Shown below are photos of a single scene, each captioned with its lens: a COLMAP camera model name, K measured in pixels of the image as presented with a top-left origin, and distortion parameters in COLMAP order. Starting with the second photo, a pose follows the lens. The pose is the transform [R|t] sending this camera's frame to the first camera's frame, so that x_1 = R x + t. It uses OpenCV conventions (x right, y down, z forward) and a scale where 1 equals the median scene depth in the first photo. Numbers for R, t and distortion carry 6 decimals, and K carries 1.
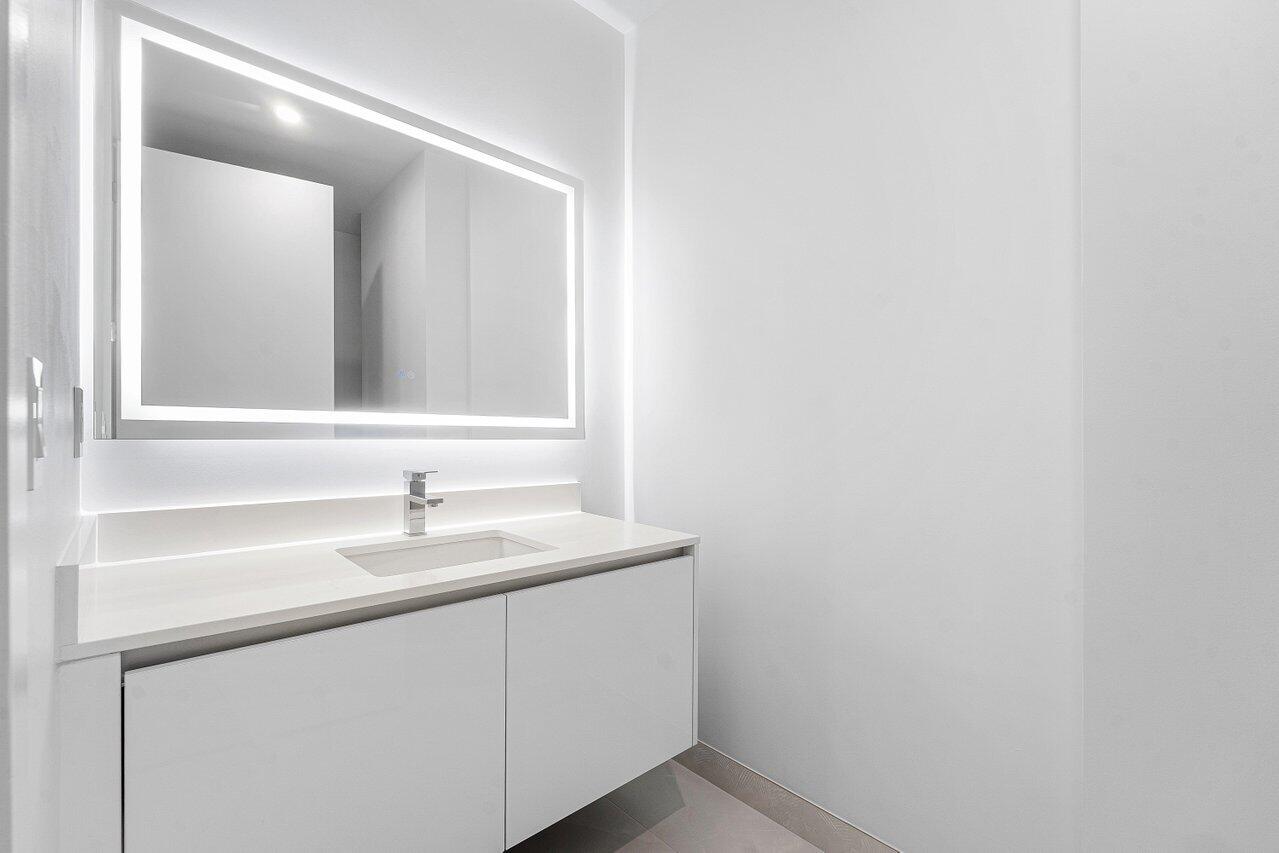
lens RADIAL K [[544.4, 0, 646.8], [0, 544.4, 424.5], [0, 0, 1]] dist [0.000040, 0.000097]
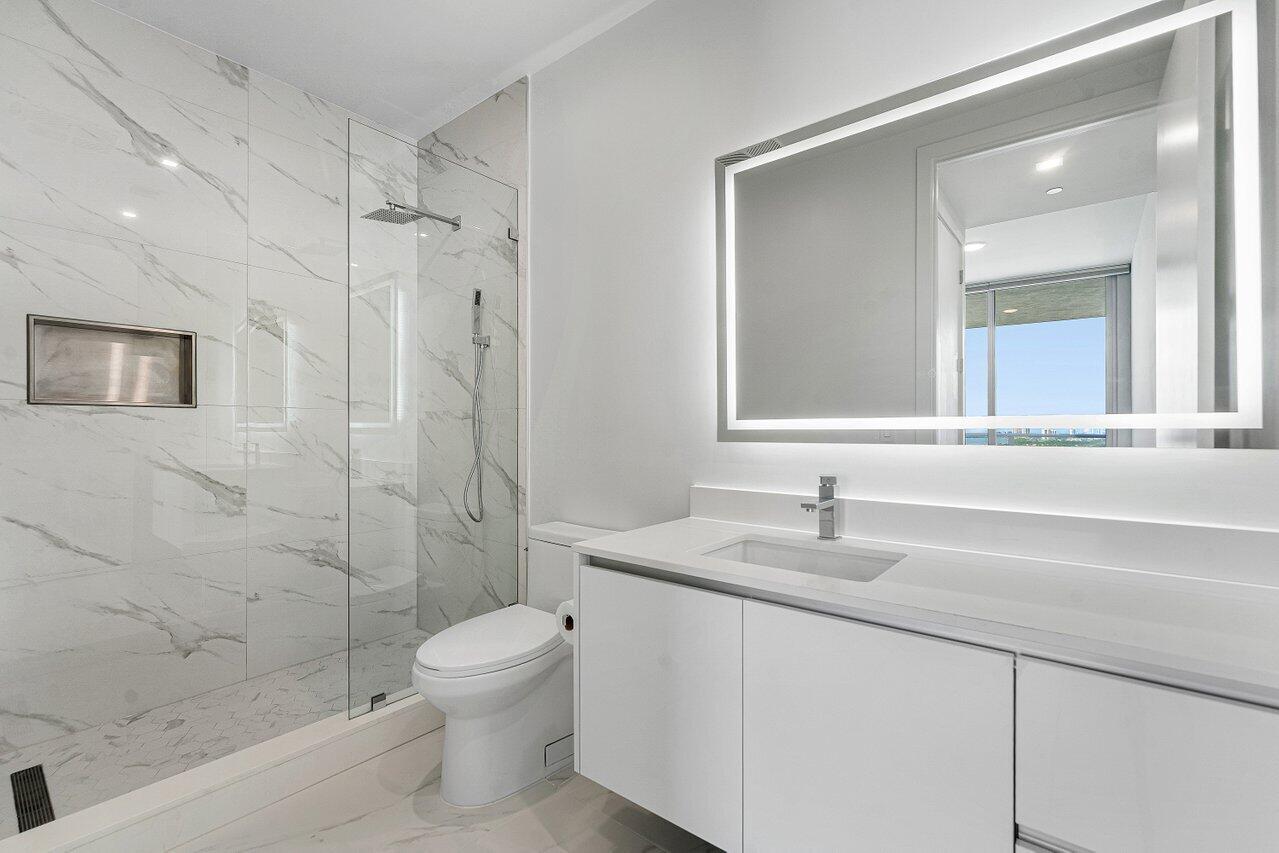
lens RADIAL K [[570.0, 0, 644.2], [0, 570.0, 440.7], [0, 0, 1]] dist [0.000390, 0.000033]
pose [[0.138511, -0.001776, -0.990359, 0.564660], [0.012473, 0.999922, -0.000049, 0.018475], [0.990282, -0.012346, 0.138522, 0.527849]]
